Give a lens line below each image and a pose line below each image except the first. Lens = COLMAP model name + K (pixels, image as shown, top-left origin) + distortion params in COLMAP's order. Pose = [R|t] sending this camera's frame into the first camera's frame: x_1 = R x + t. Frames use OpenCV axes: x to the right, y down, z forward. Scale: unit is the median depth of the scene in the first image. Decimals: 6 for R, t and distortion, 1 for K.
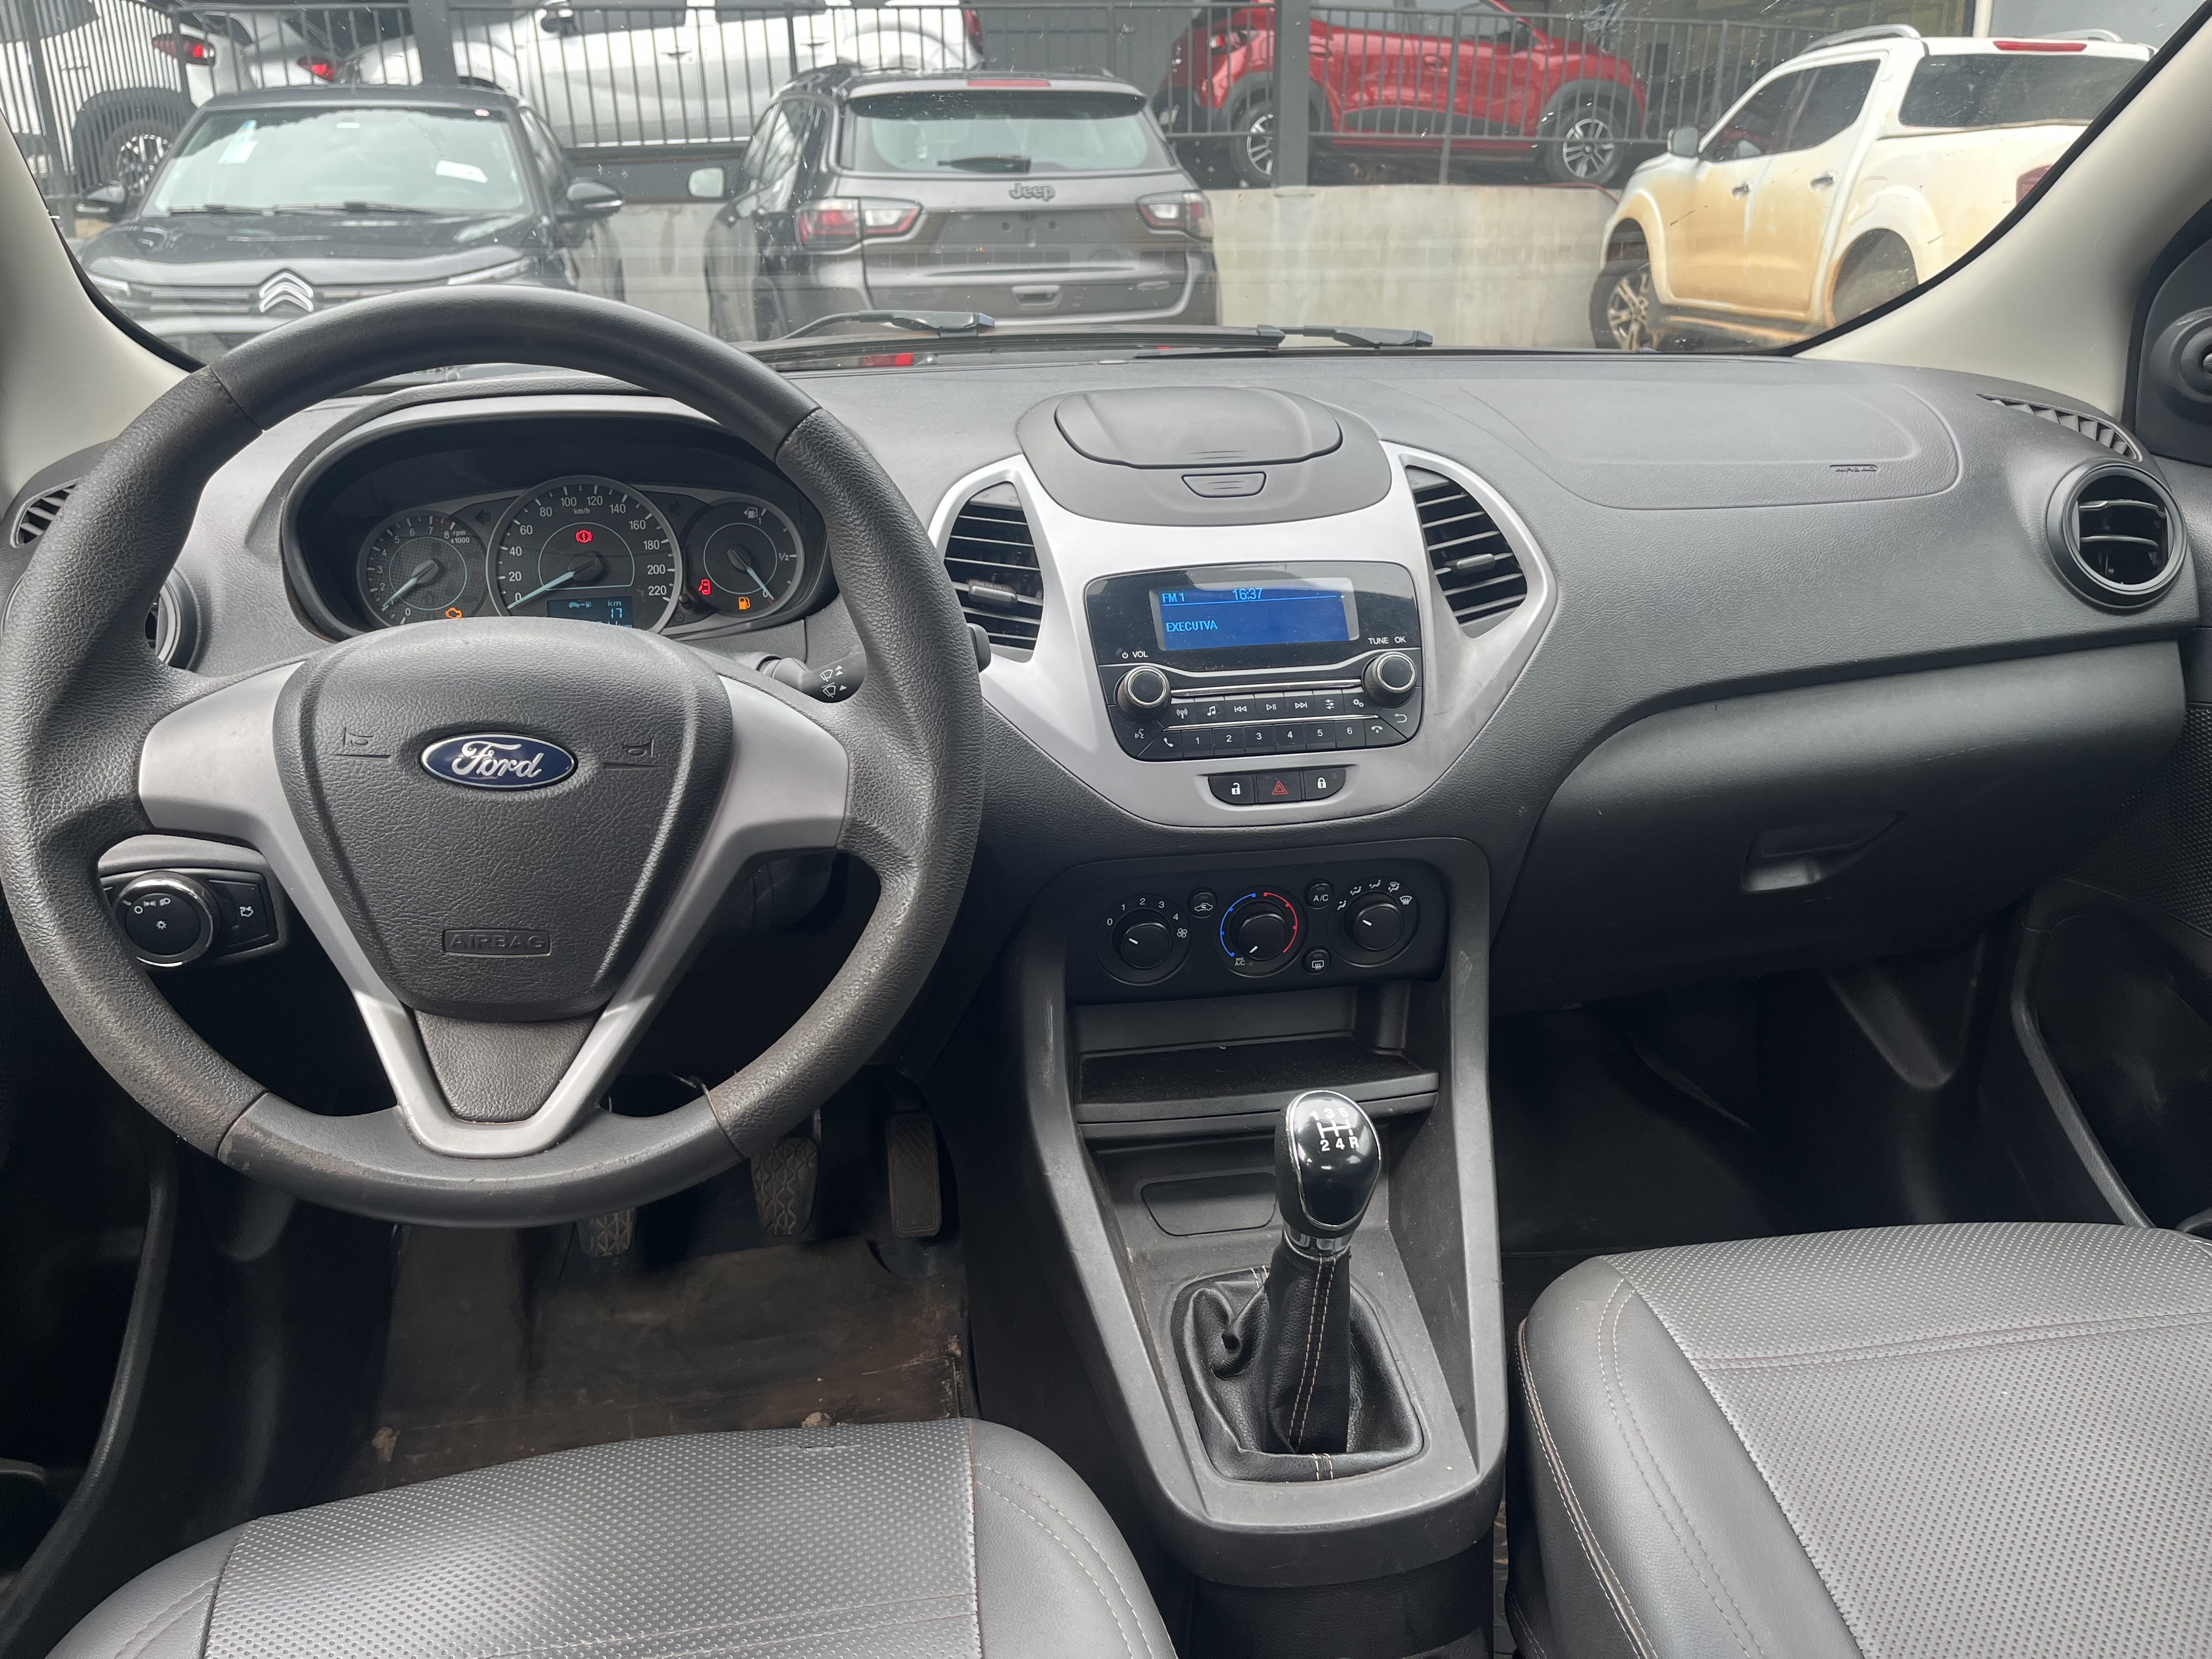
lens RADIAL K [[1752.2, 0, 1103.4], [0, 1752.2, 848.1], [0, 0, 1]] dist [0.009531, -0.028603]
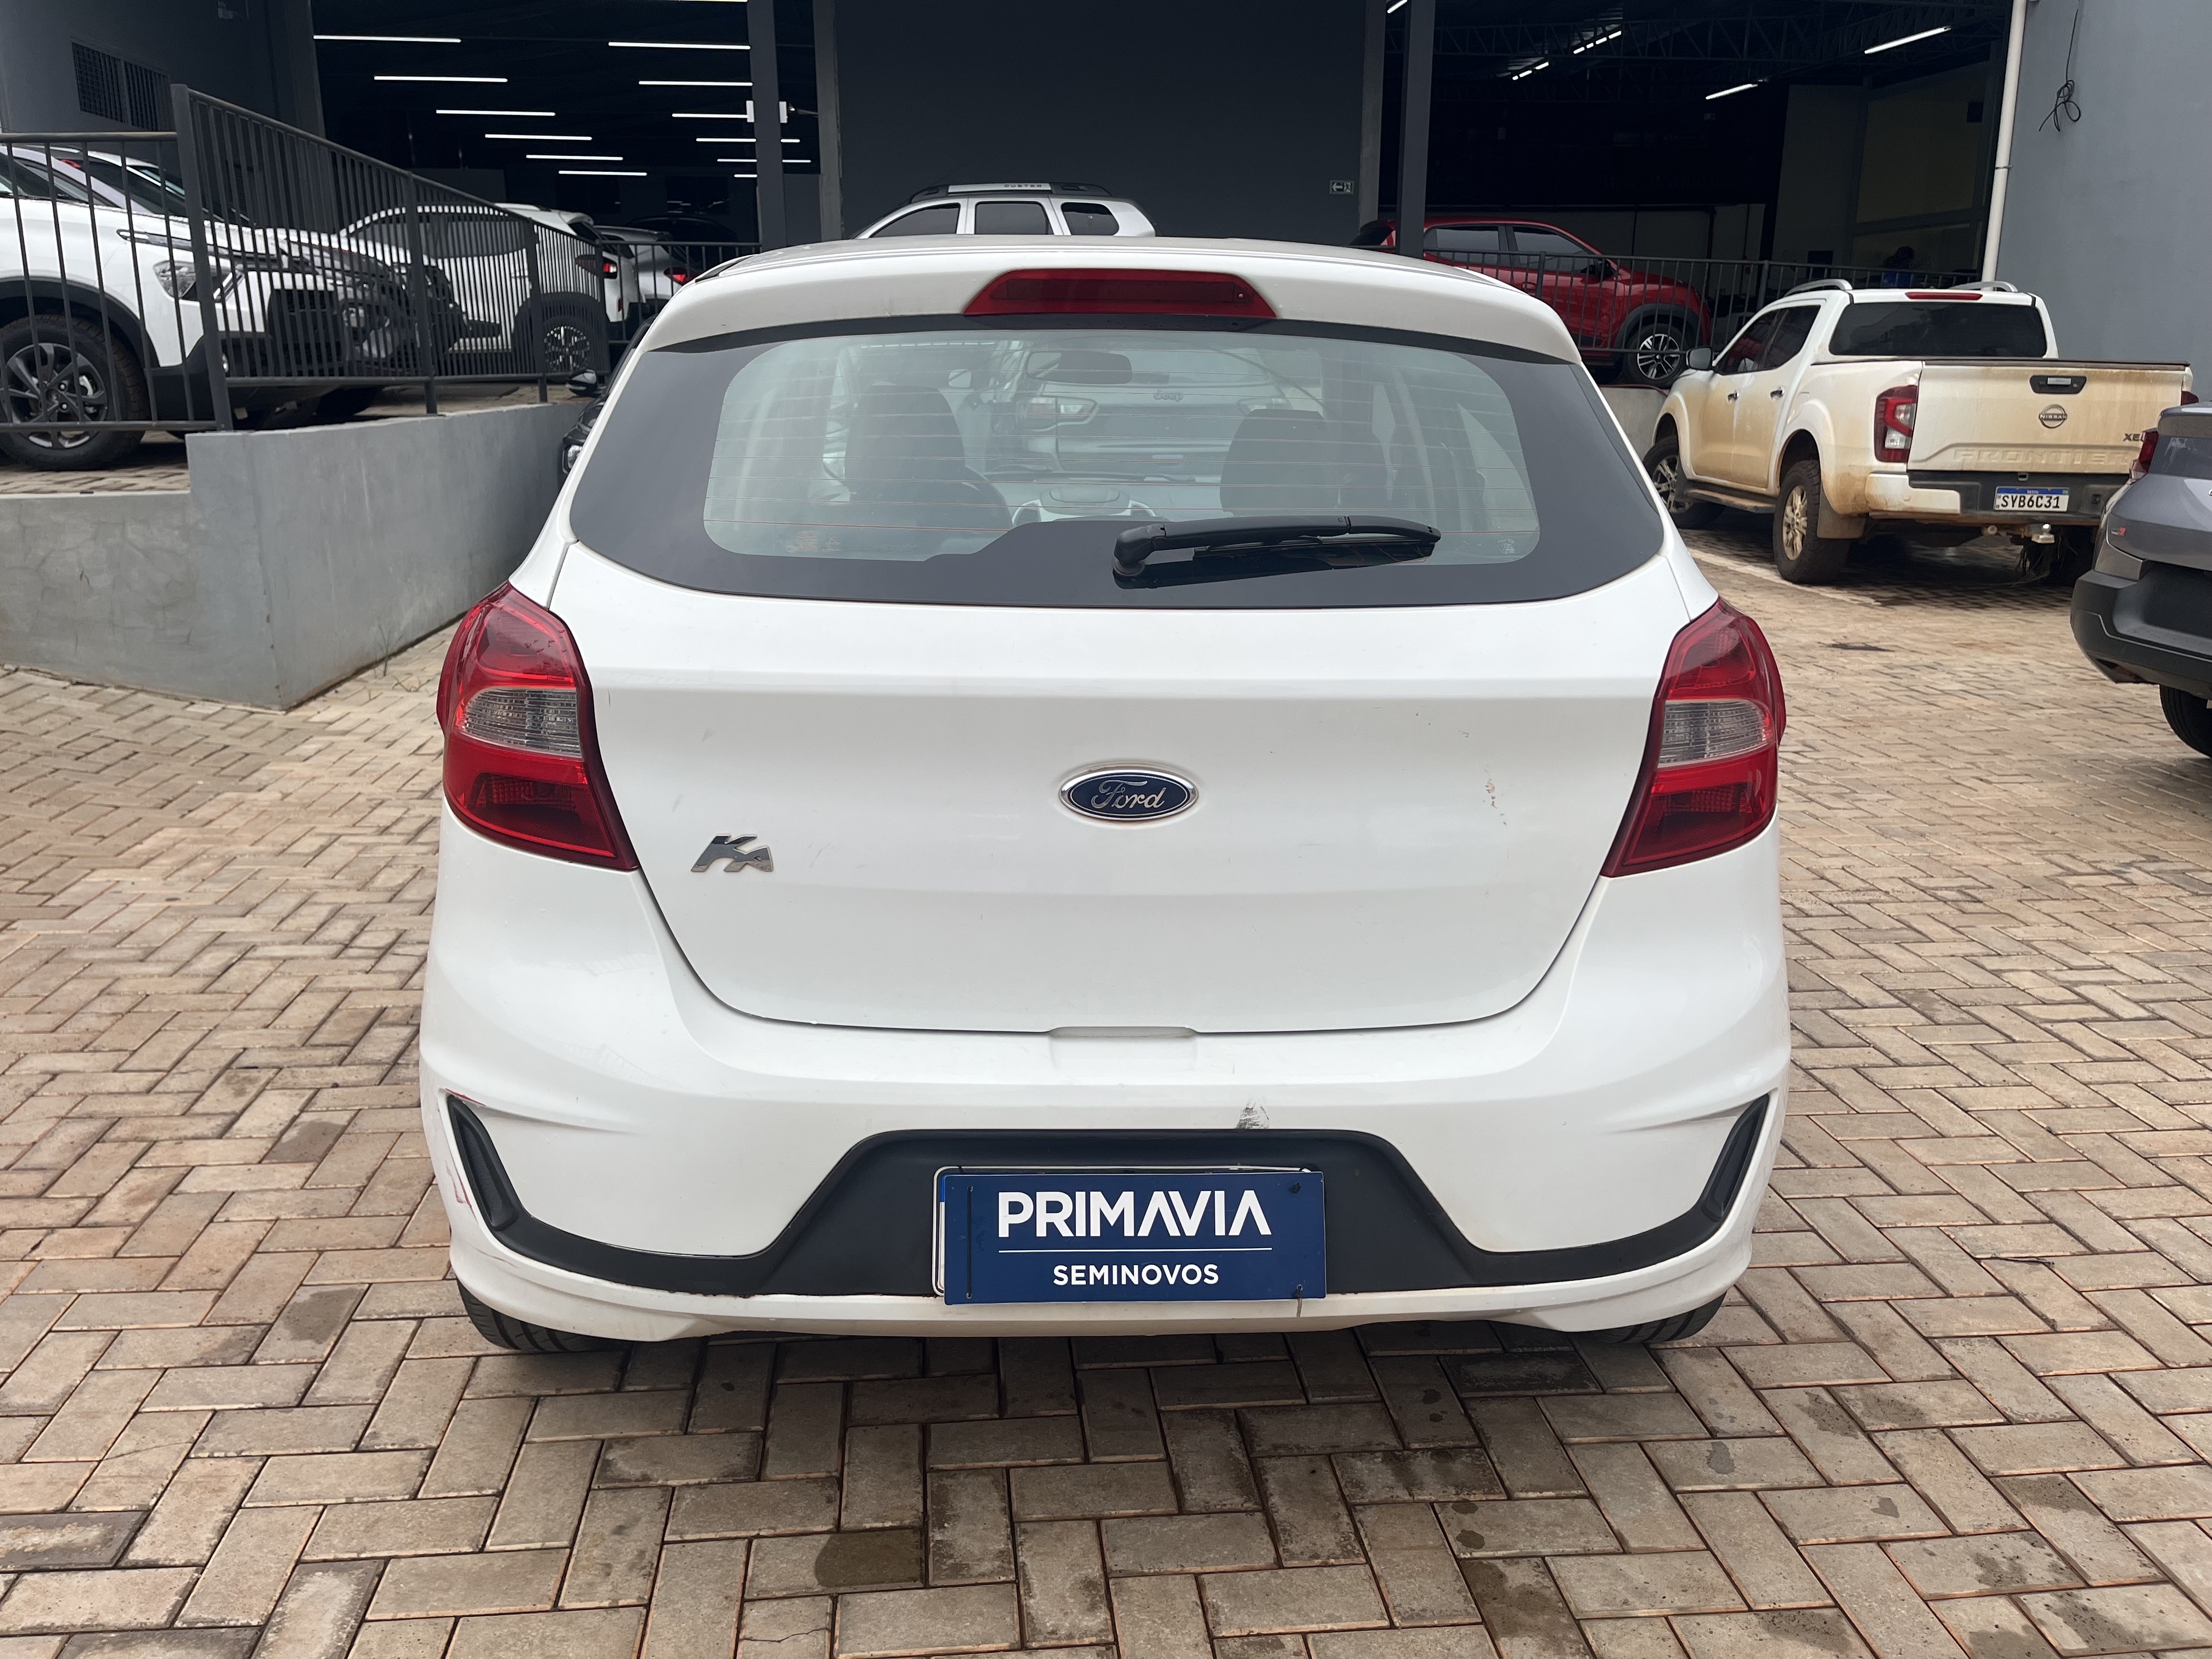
lens RADIAL K [[1680.5, 0, 1095.2], [0, 1680.5, 830.4], [0, 0, 1]] dist [0.047977, -0.044053]
pose [[0.991528, 0.056138, -0.117138, 0.087306], [-0.066216, 0.994264, -0.083994, 0.130013], [0.111751, 0.091039, 0.989557, -0.422831]]
